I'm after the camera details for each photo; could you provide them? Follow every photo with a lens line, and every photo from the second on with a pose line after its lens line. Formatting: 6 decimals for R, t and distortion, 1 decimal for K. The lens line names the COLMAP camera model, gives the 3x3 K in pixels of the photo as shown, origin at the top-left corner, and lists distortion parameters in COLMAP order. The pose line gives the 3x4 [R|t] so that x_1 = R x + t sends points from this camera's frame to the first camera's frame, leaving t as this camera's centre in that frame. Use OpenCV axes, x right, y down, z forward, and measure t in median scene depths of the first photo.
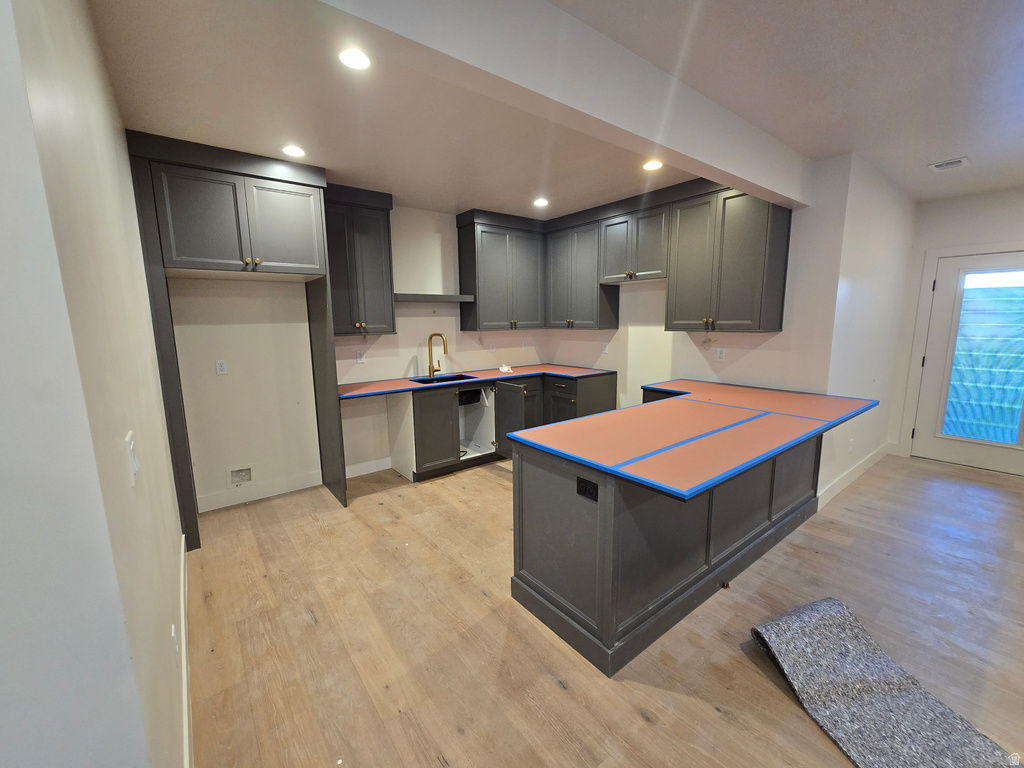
lens RADIAL K [[421.7, 0, 514.3], [0, 421.7, 385.6], [0, 0, 1]] dist [0.007123, 0.000660]
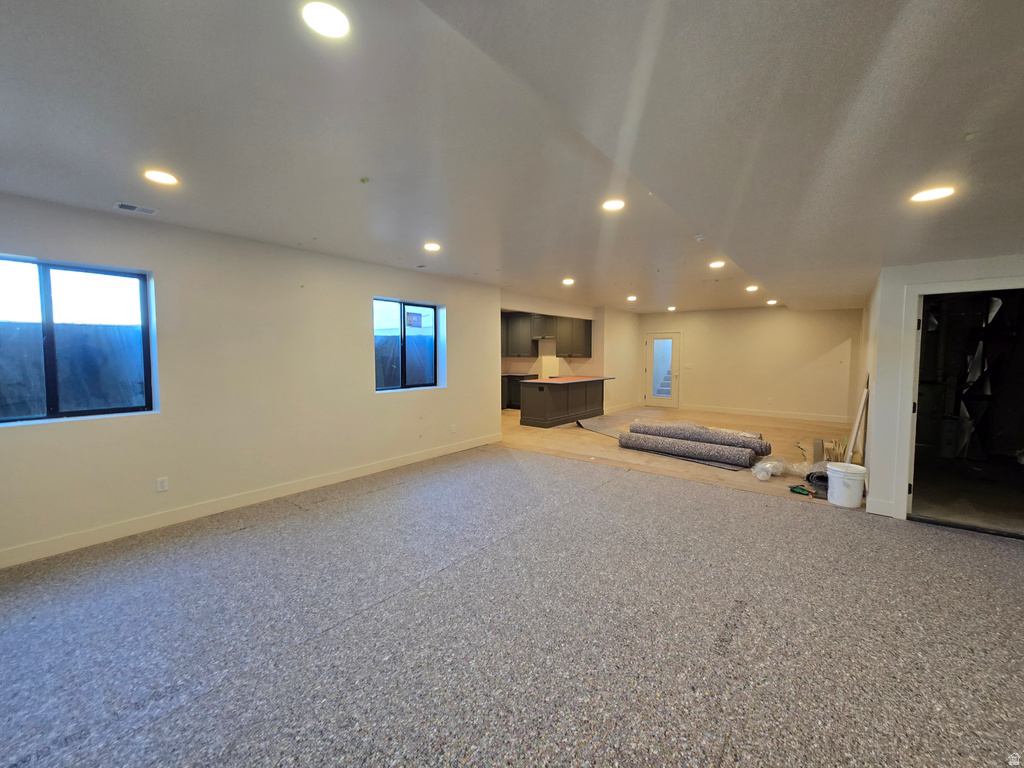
lens RADIAL K [[421.7, 0, 511.1], [0, 421.7, 381.1], [0, 0, 1]] dist [0.007123, 0.000660]
pose [[0.973134, -0.001458, 0.230234, -0.529800], [0.022721, 0.995707, -0.089730, 0.247134], [-0.229115, 0.092550, 0.968990, -1.491195]]
